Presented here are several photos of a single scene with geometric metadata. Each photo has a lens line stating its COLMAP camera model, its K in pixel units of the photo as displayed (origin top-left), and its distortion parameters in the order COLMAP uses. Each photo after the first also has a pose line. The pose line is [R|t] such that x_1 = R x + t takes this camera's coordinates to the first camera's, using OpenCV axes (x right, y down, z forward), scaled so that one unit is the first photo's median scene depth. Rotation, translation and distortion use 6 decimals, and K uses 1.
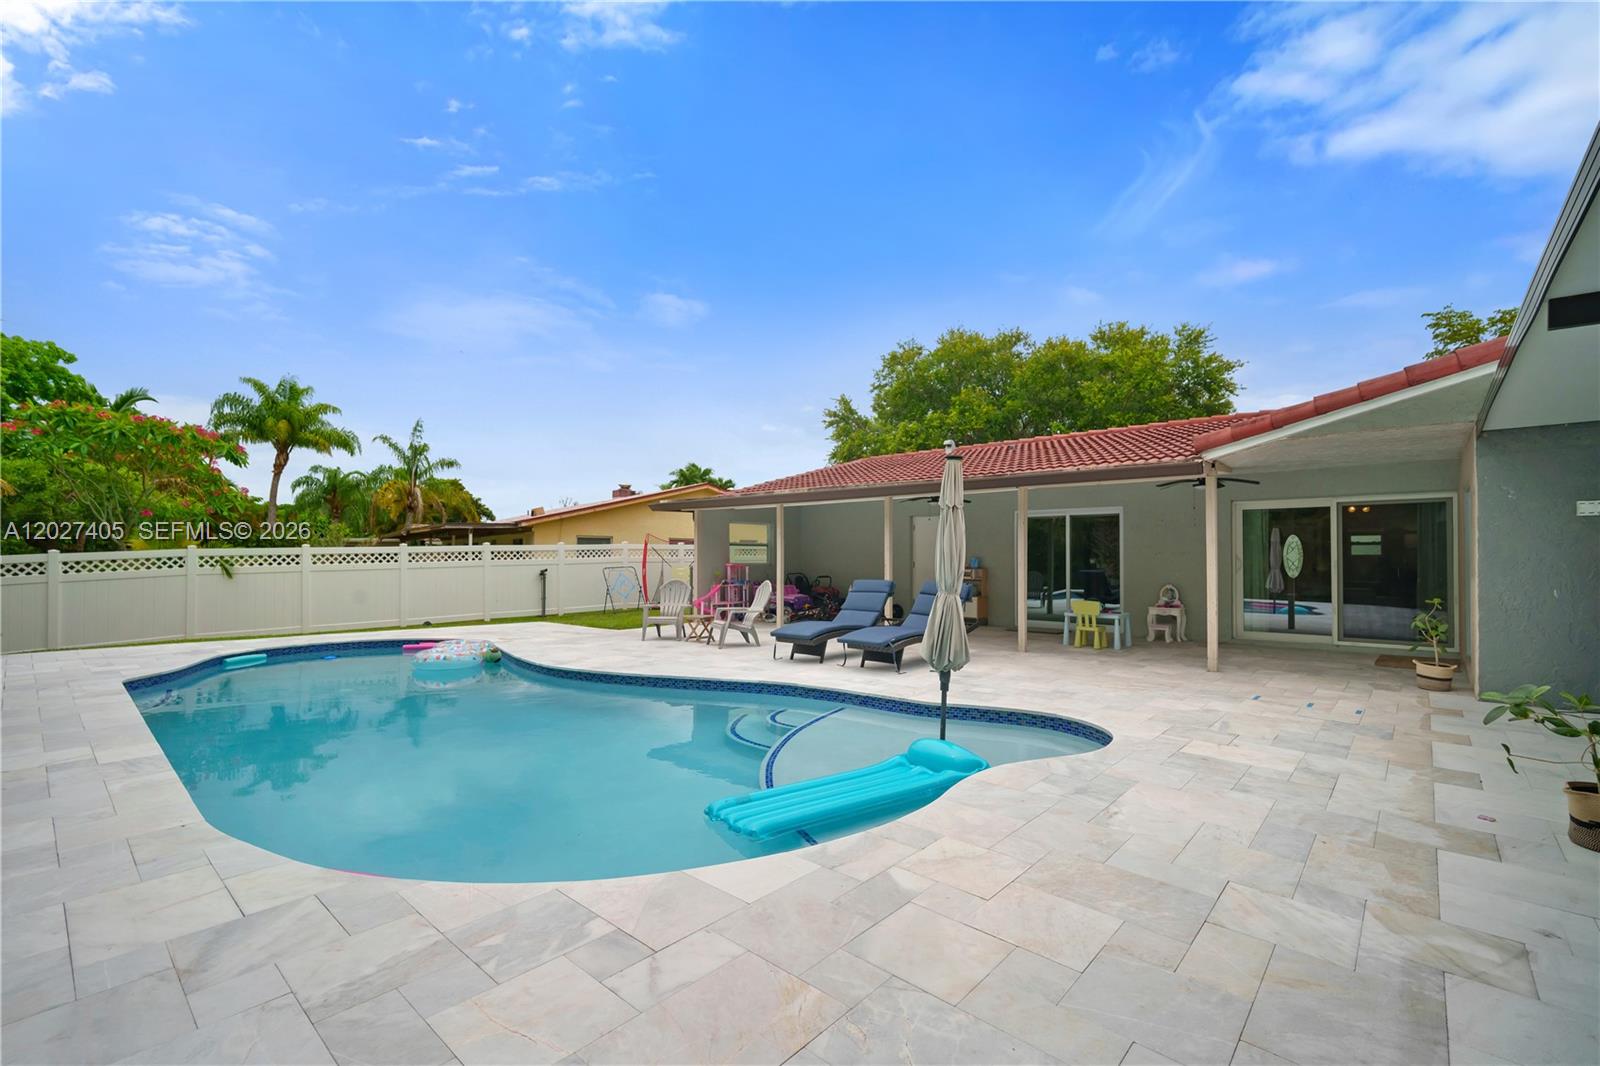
lens RADIAL K [[694.6, 0, 802.5], [0, 694.6, 544.4], [0, 0, 1]] dist [0.000409, 0.000664]
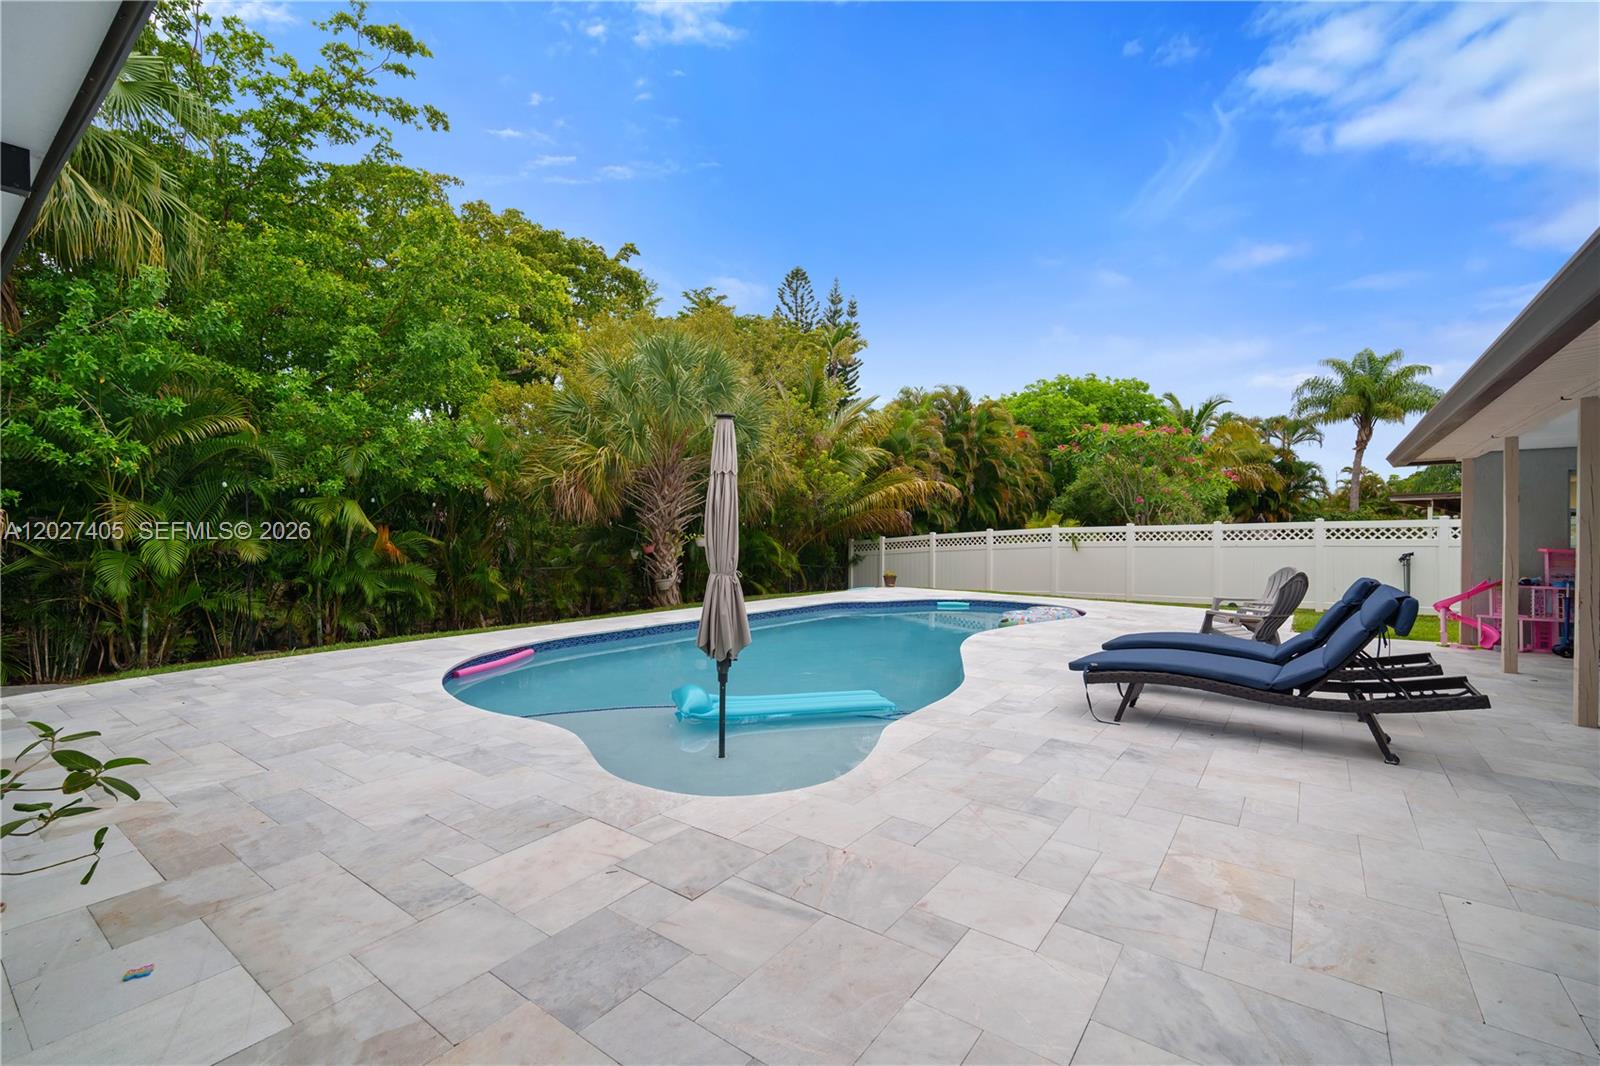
lens RADIAL K [[694.6, 0, 800.5], [0, 694.6, 528.4], [0, 0, 1]] dist [0.000409, 0.000664]
pose [[0.097281, -0.005472, -0.995242, 1.496461], [0.012385, 0.999914, -0.004287, 0.028364], [0.995180, -0.011910, 0.097341, 1.385487]]
